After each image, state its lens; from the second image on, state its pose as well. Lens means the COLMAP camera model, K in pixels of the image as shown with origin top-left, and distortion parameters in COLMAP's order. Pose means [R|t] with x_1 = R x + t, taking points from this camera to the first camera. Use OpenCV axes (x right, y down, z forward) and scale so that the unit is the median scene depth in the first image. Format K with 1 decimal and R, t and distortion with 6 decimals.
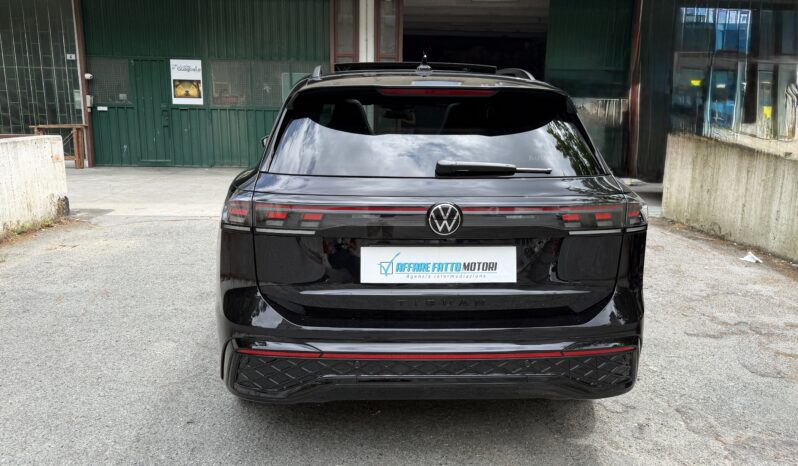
lens RADIAL K [[556.6, 0, 409.5], [0, 556.6, 212.3], [0, 0, 1]] dist [0.015814, -0.025496]
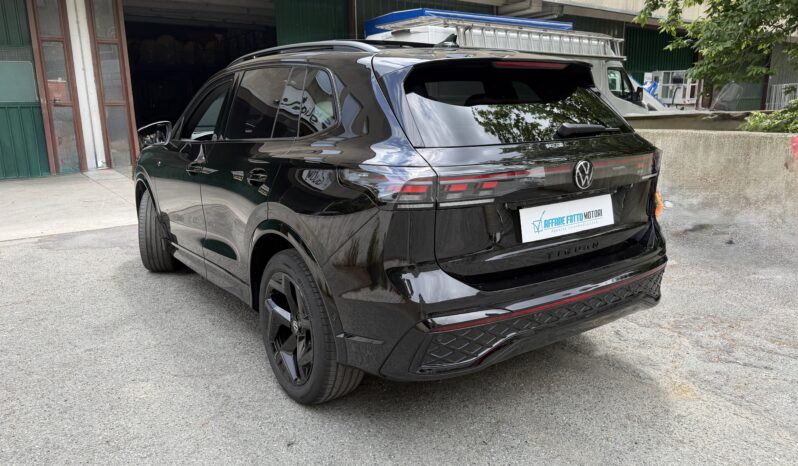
lens RADIAL K [[556.6, 0, 368.5], [0, 556.6, 227.6], [0, 0, 1]] dist [0.015814, -0.025496]
pose [[0.861866, -0.136244, 0.488492, -0.851980], [0.119657, 0.990673, 0.065190, -0.007171], [-0.492817, 0.002266, 0.870130, 0.216186]]
